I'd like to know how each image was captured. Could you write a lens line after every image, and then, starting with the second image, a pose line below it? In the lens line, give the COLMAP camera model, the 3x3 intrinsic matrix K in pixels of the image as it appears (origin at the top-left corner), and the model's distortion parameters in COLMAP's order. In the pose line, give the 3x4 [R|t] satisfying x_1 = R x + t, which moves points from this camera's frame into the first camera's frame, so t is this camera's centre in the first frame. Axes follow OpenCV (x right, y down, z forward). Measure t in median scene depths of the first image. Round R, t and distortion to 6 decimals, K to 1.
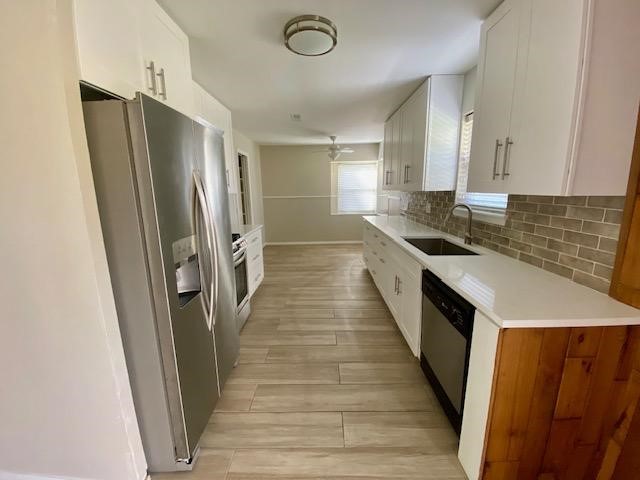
lens RADIAL K [[261.2, 0, 318.4], [0, 261.2, 243.5], [0, 0, 1]] dist [-0.053476, -0.000124]
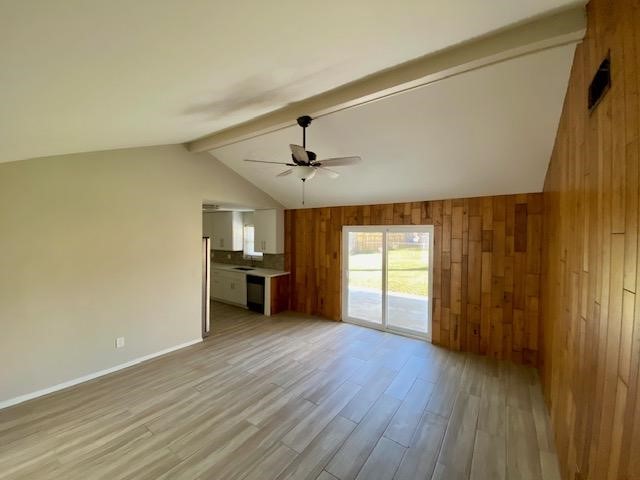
lens RADIAL K [[261.8, 0, 322.7], [0, 261.8, 238.4], [0, 0, 1]] dist [0.050111, -0.031598]
pose [[0.557910, -0.003055, 0.829896, -1.593589], [0.153667, 0.983081, -0.099686, 0.101134], [-0.815550, 0.183143, 0.548941, -1.526992]]
